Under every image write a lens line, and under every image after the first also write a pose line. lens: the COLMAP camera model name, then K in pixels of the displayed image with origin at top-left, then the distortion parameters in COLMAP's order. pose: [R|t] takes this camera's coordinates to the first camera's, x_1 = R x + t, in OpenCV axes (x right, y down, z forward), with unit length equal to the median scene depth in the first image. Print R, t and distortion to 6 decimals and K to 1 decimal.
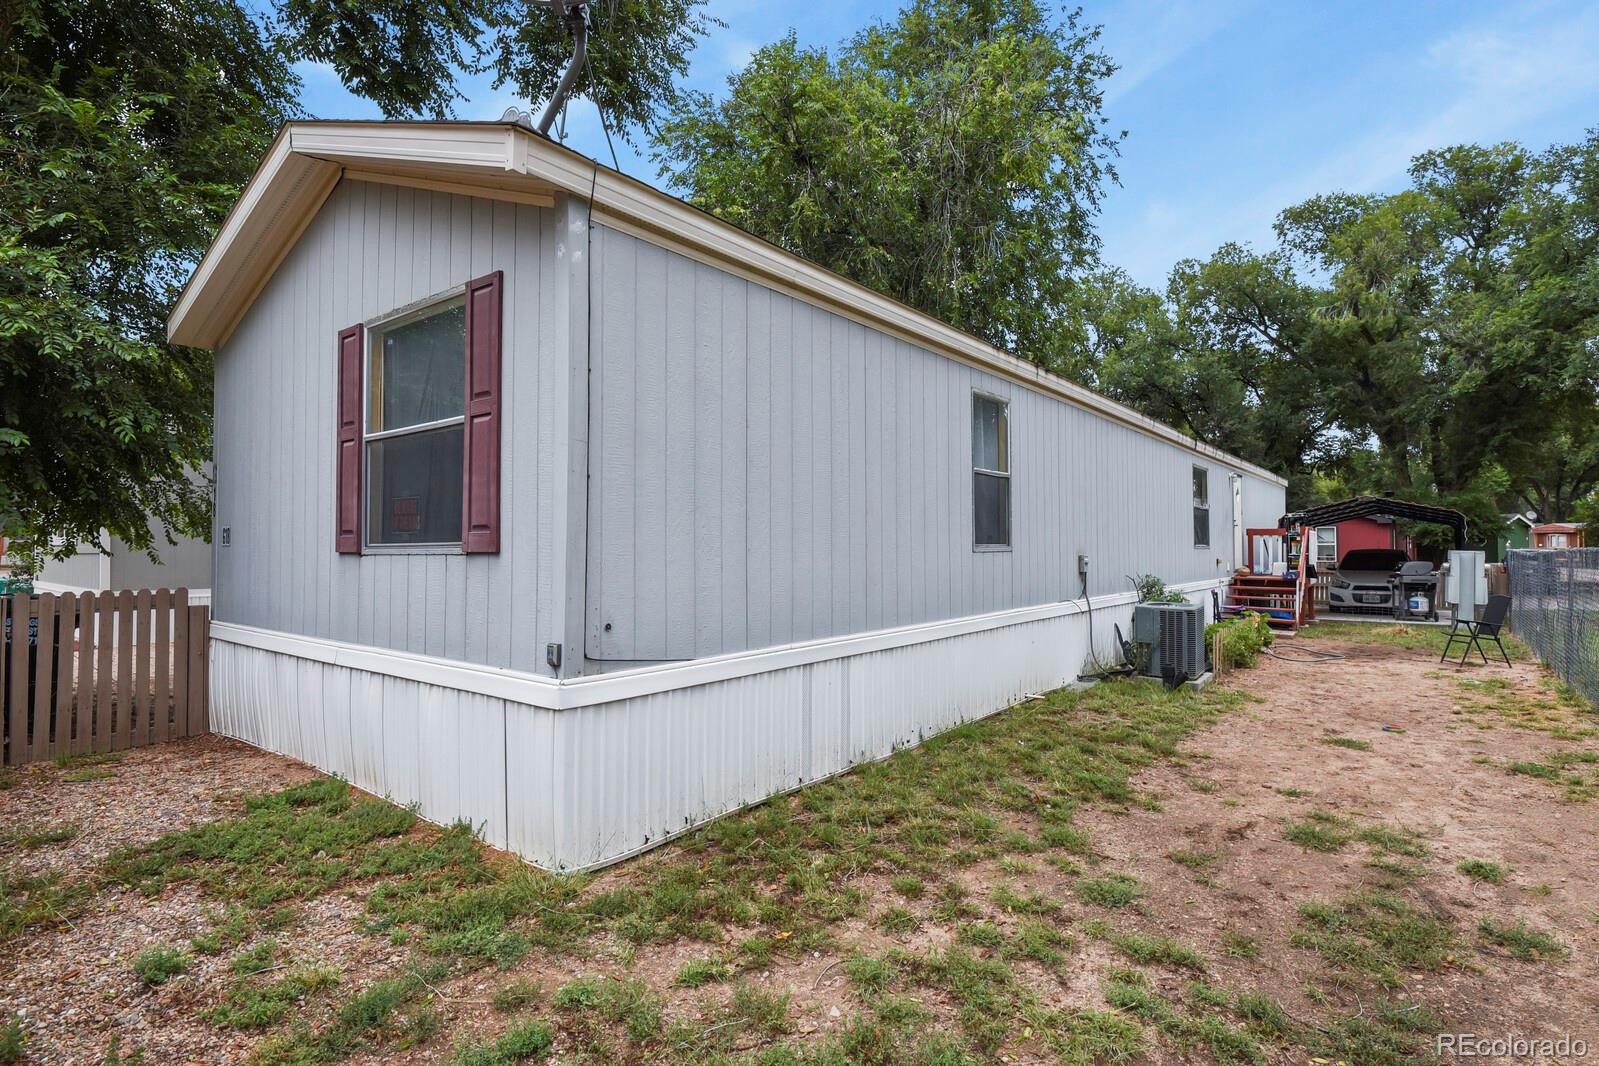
lens RADIAL K [[819.0, 0, 799.5], [0, 819.0, 533.0], [0, 0, 1]] dist [-0.003148, -0.000768]
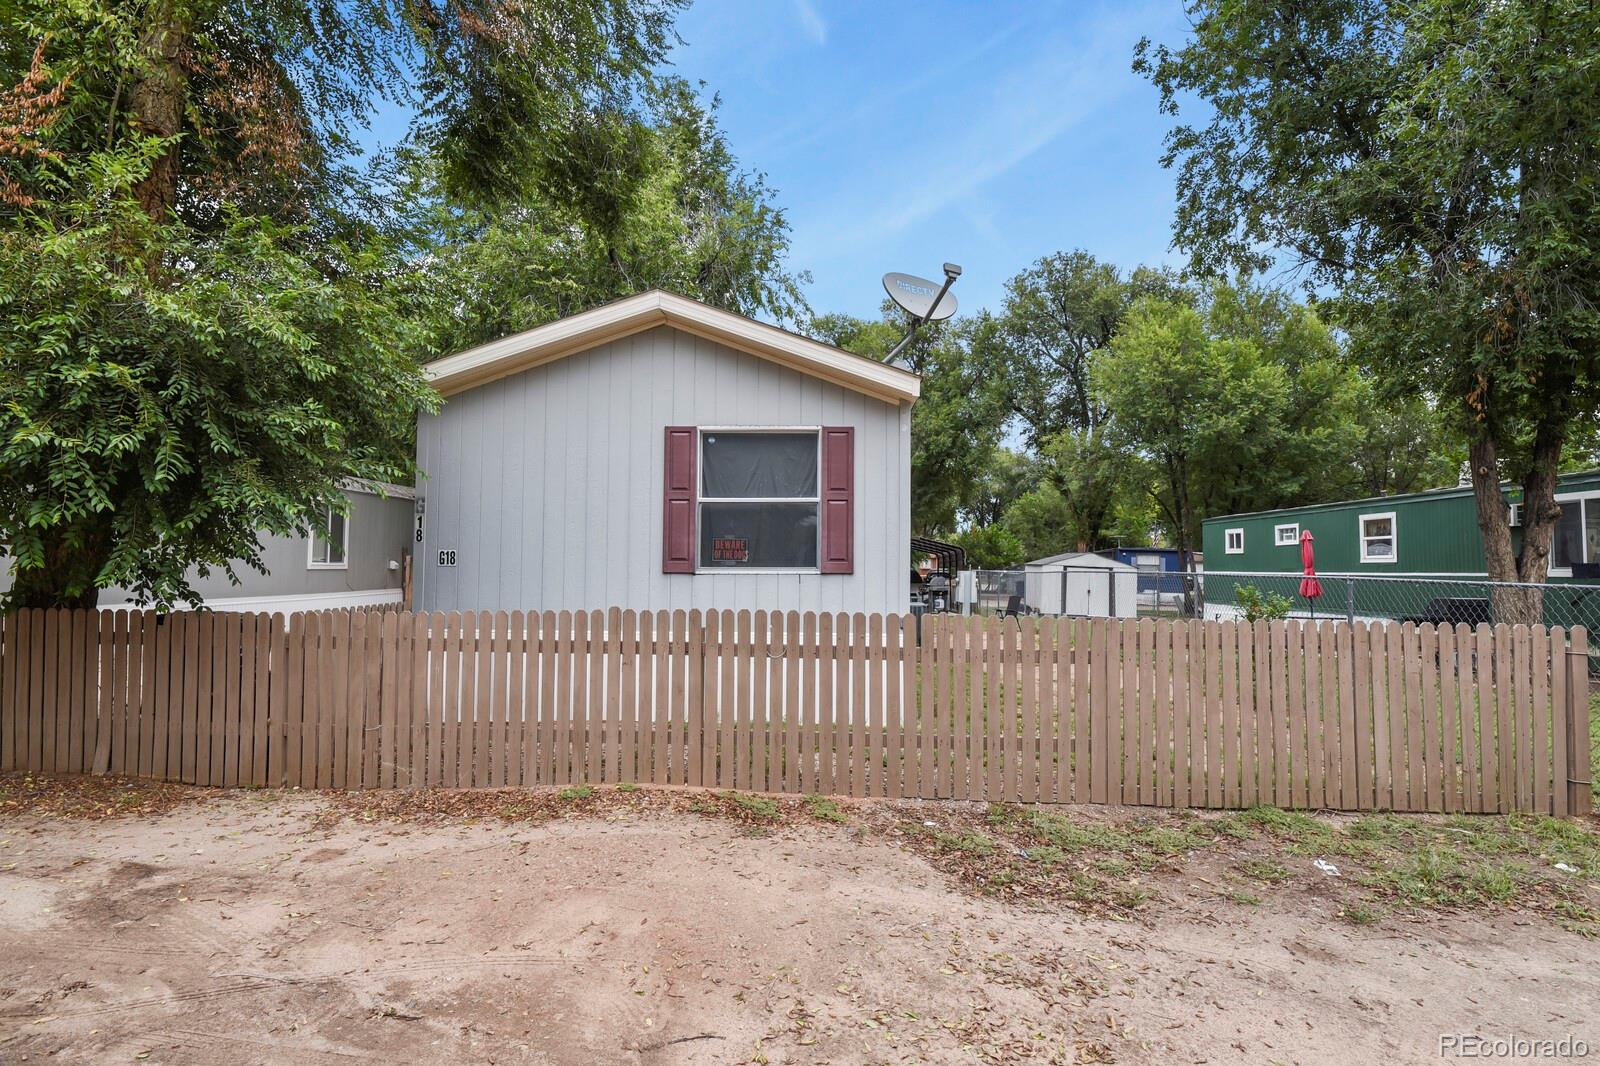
lens RADIAL K [[790.9, 0, 798.0], [0, 790.9, 550.0], [0, 0, 1]] dist [-0.000487, -0.000135]
pose [[0.808159, 0.020675, 0.588601, -0.232587], [-0.021357, 0.999755, -0.005794, -0.002653], [-0.588577, -0.007888, 0.808403, -0.064134]]
